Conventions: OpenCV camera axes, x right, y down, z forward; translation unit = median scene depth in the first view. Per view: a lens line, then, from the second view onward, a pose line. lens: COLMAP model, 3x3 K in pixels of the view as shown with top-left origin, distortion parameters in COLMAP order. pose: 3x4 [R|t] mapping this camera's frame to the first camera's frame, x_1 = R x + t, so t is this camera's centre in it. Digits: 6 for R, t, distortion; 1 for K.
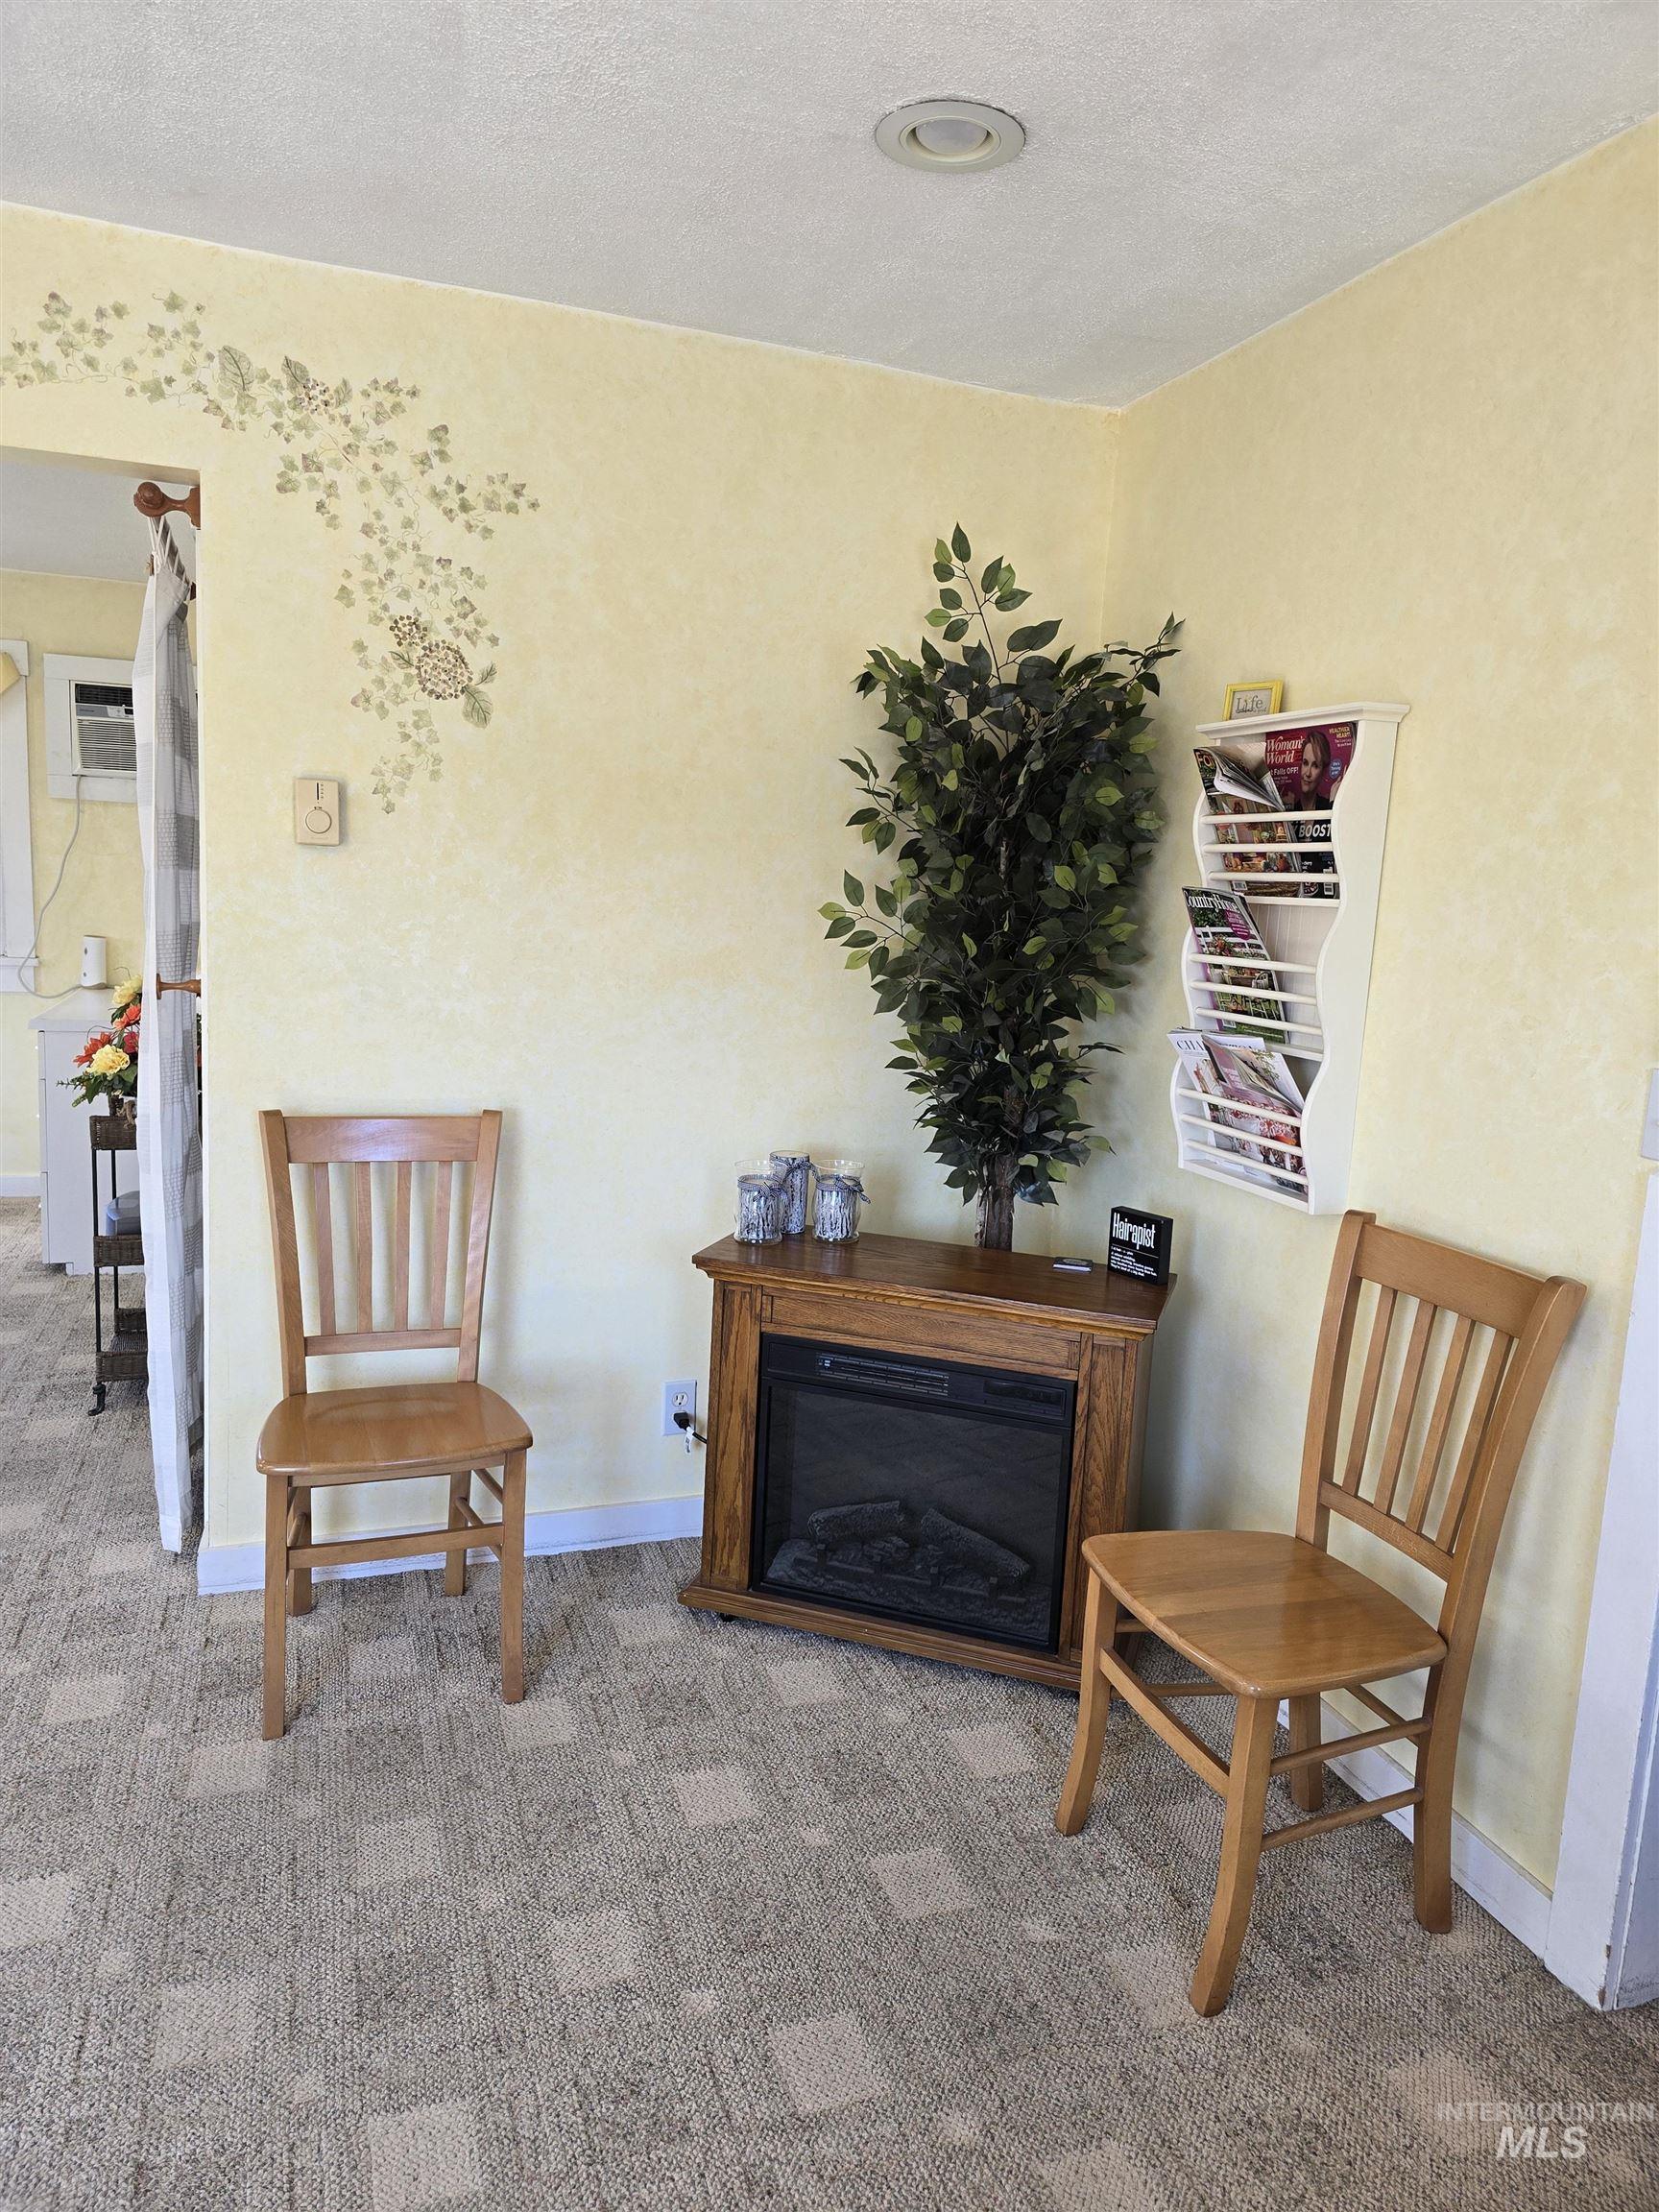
lens RADIAL K [[1447.1, 0, 862.0], [0, 1447.1, 1108.2], [0, 0, 1]] dist [0.058321, -0.033728]
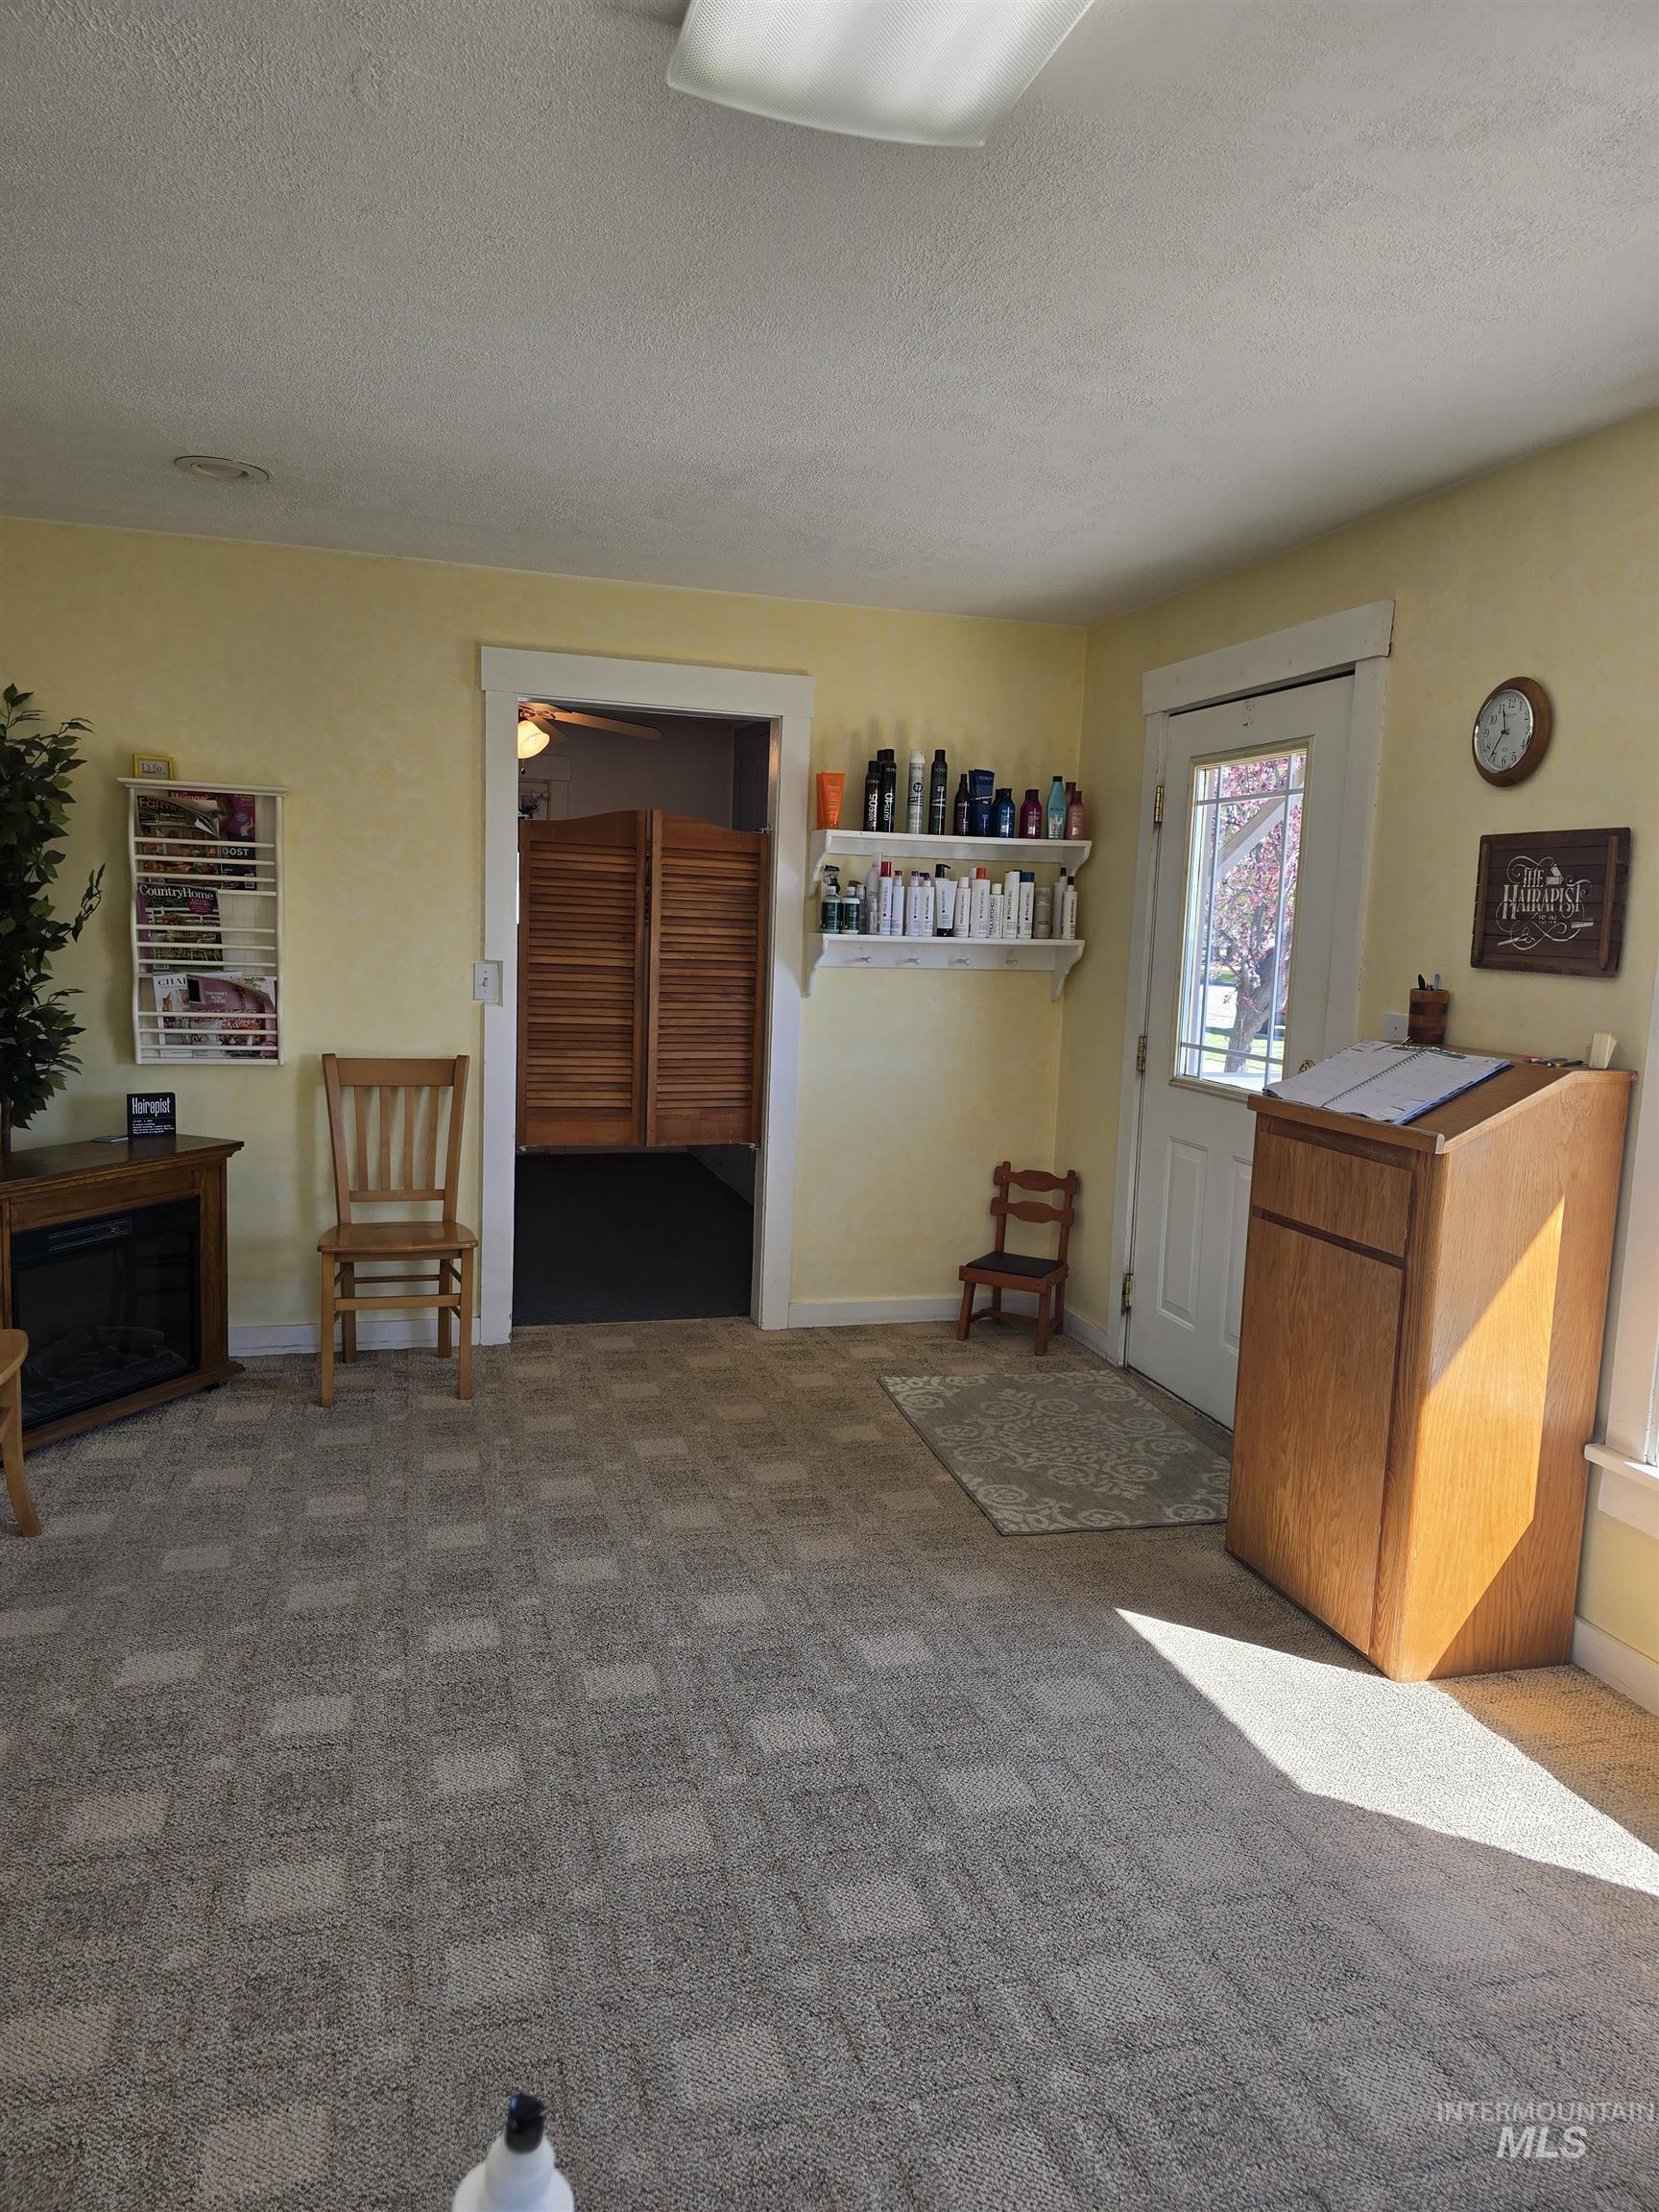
lens RADIAL K [[1447.1, 0, 862.0], [0, 1447.1, 1108.2], [0, 0, 1]] dist [0.058321, -0.033728]
pose [[0.006413, -0.178722, 0.983879, -1.327437], [0.121085, 0.976798, 0.176647, -0.095560], [-0.992621, 0.118000, 0.027905, 0.202398]]
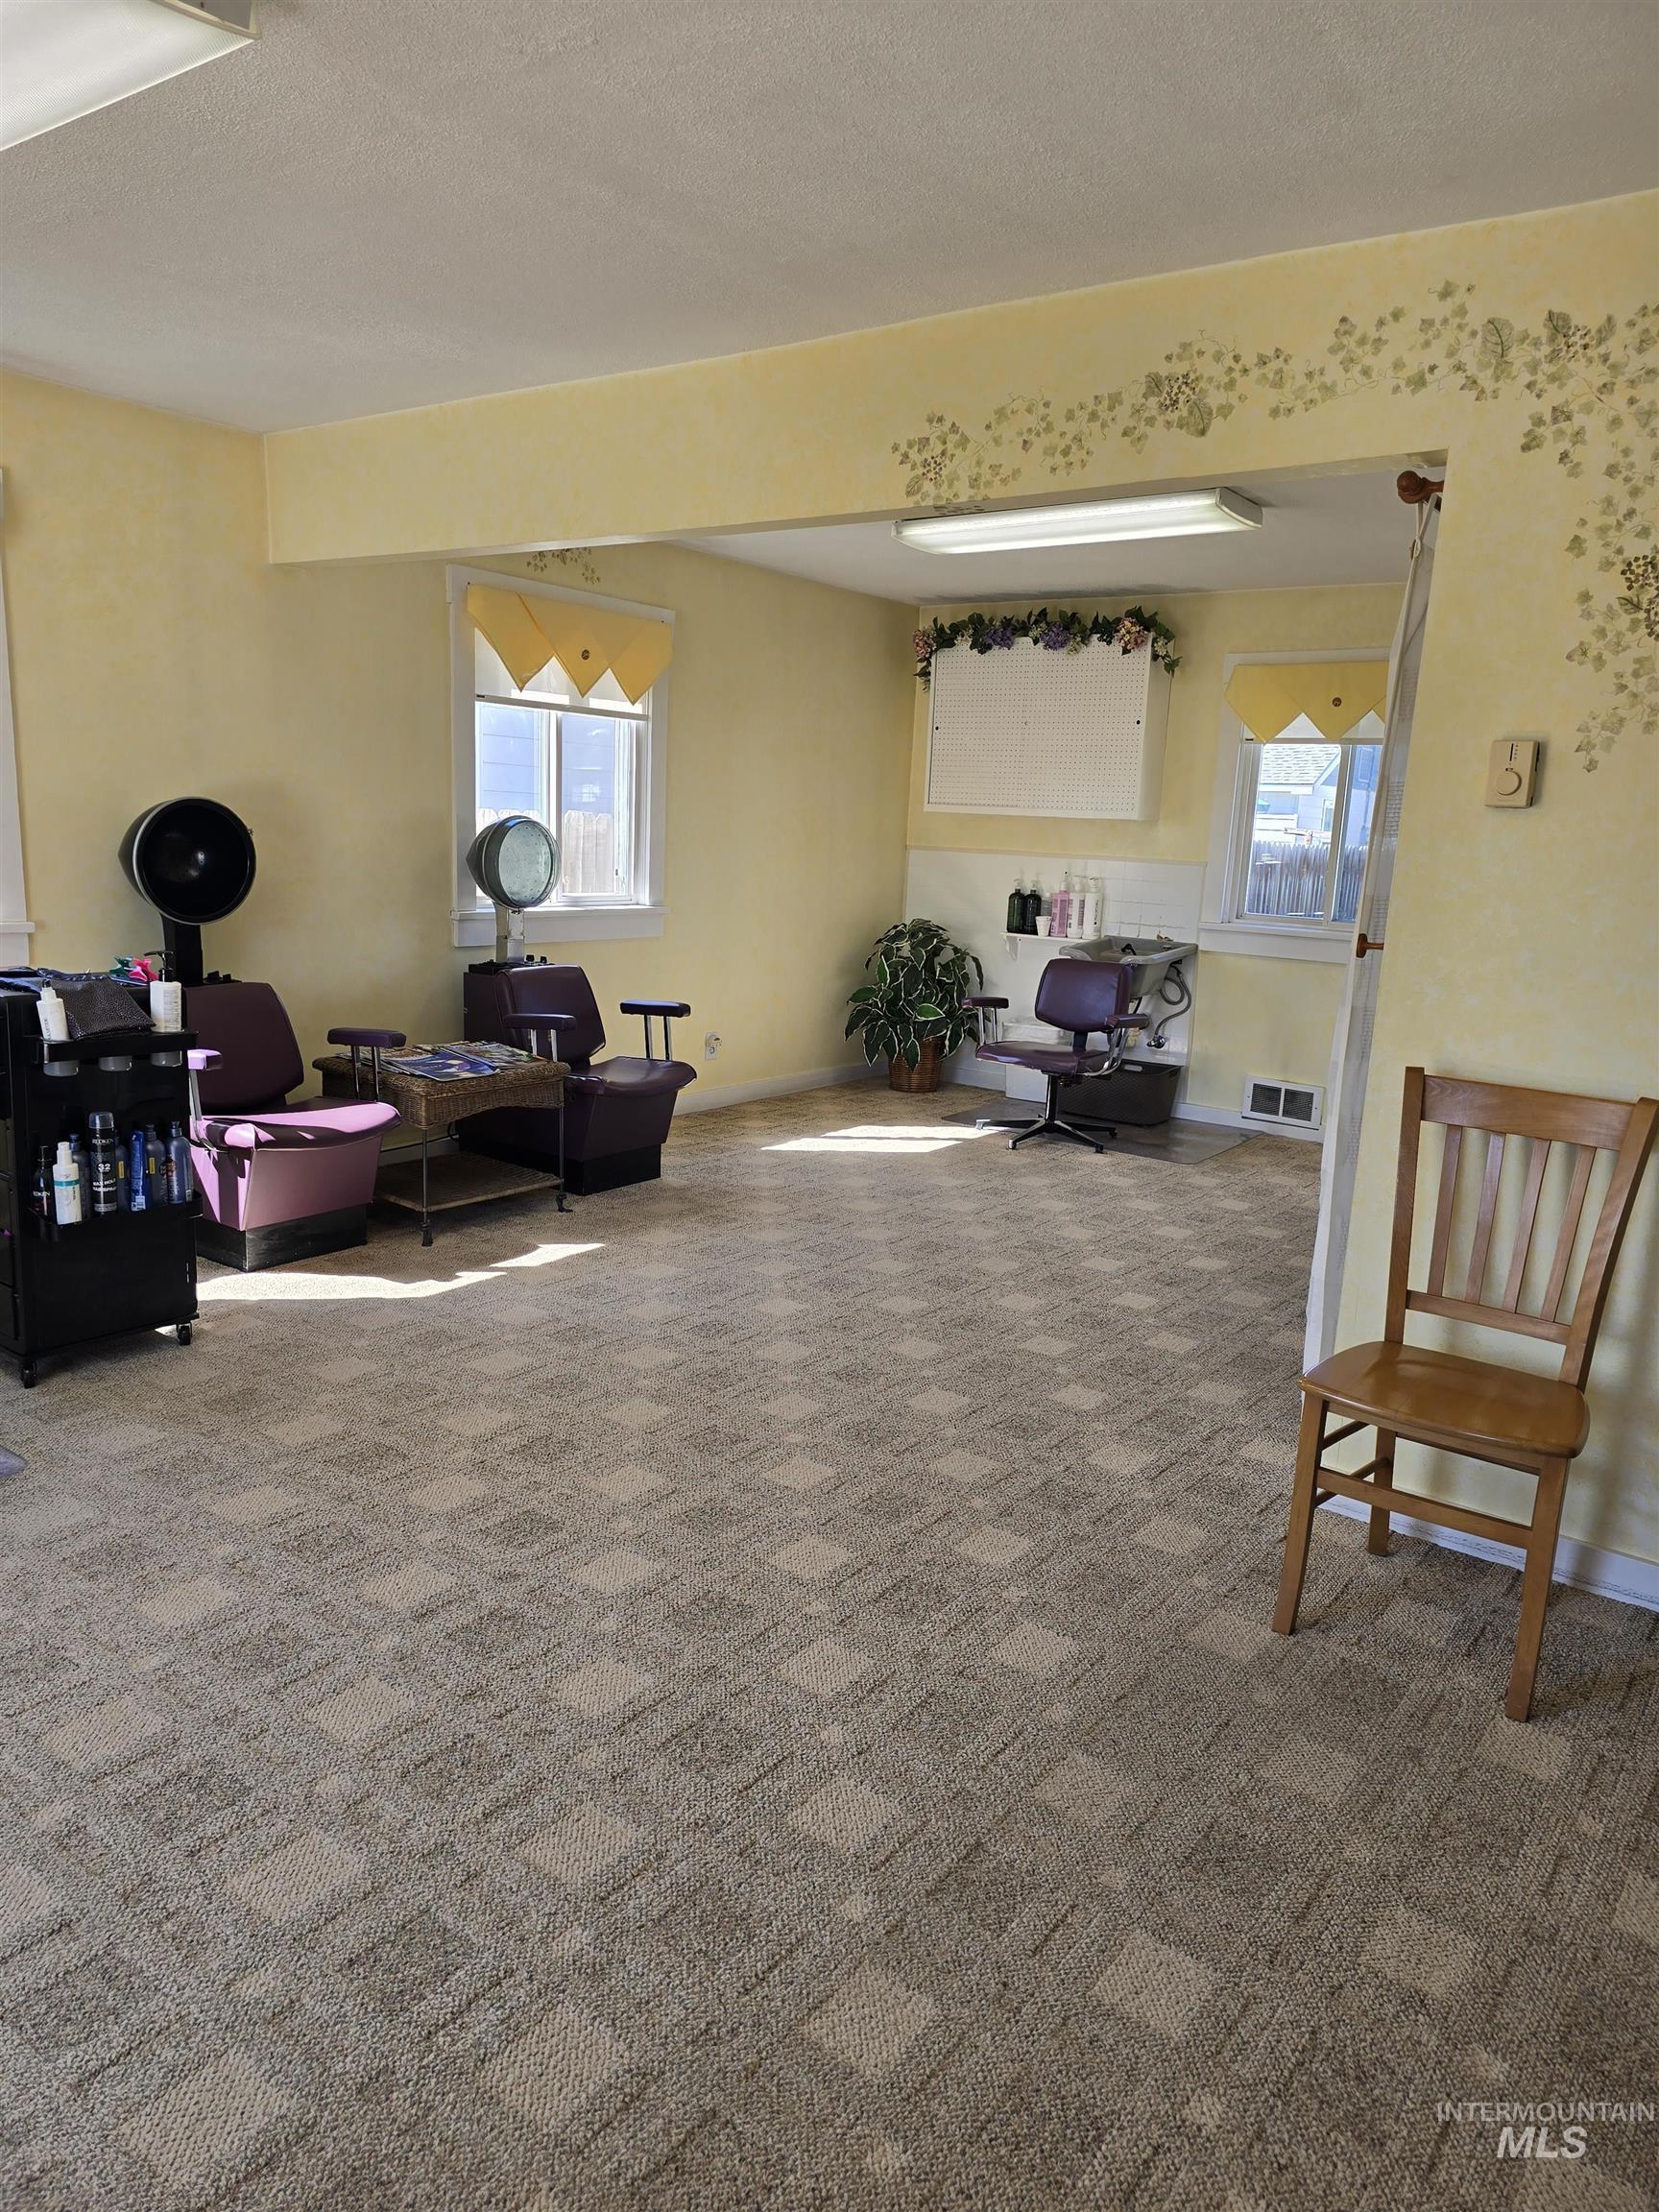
lens RADIAL K [[1447.1, 0, 862.0], [0, 1447.1, 1108.2], [0, 0, 1]] dist [0.058321, -0.033728]
pose [[0.590151, 0.143874, -0.794369, 0.201717], [-0.143847, 0.986985, 0.071893, 0.013697], [0.794374, 0.071840, 0.603166, 0.073801]]
